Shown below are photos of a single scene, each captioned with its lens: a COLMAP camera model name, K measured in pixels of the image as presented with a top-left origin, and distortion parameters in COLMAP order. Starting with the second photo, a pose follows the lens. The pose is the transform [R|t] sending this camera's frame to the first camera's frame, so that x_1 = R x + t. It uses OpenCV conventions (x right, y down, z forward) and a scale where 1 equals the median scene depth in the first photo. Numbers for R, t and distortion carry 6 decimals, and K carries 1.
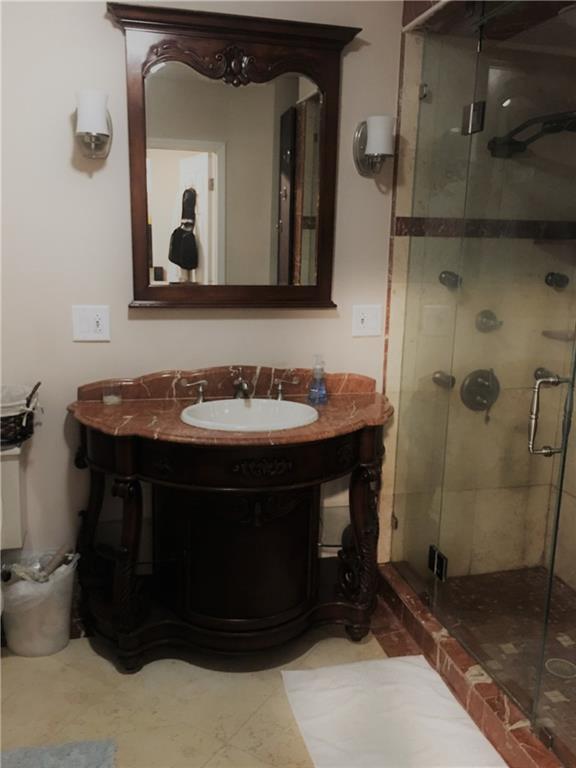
lens RADIAL K [[646.1, 0, 288.0], [0, 646.1, 384.0], [0, 0, 1]] dist [0.040225, -0.007447]
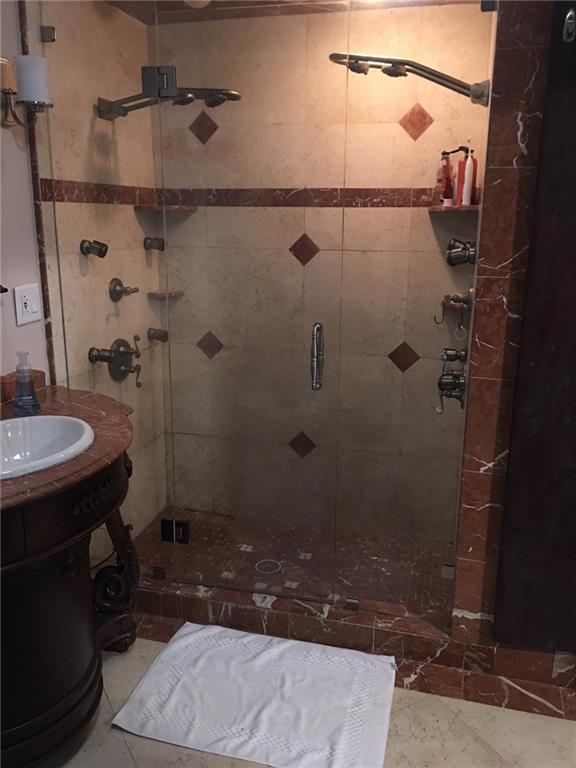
lens RADIAL K [[646.1, 0, 288.0], [0, 646.1, 384.0], [0, 0, 1]] dist [0.040225, -0.007447]
pose [[0.507714, -0.238079, 0.827977, -0.439166], [0.186740, 0.968622, 0.164012, -0.075143], [-0.841044, 0.071345, 0.536241, 0.281819]]
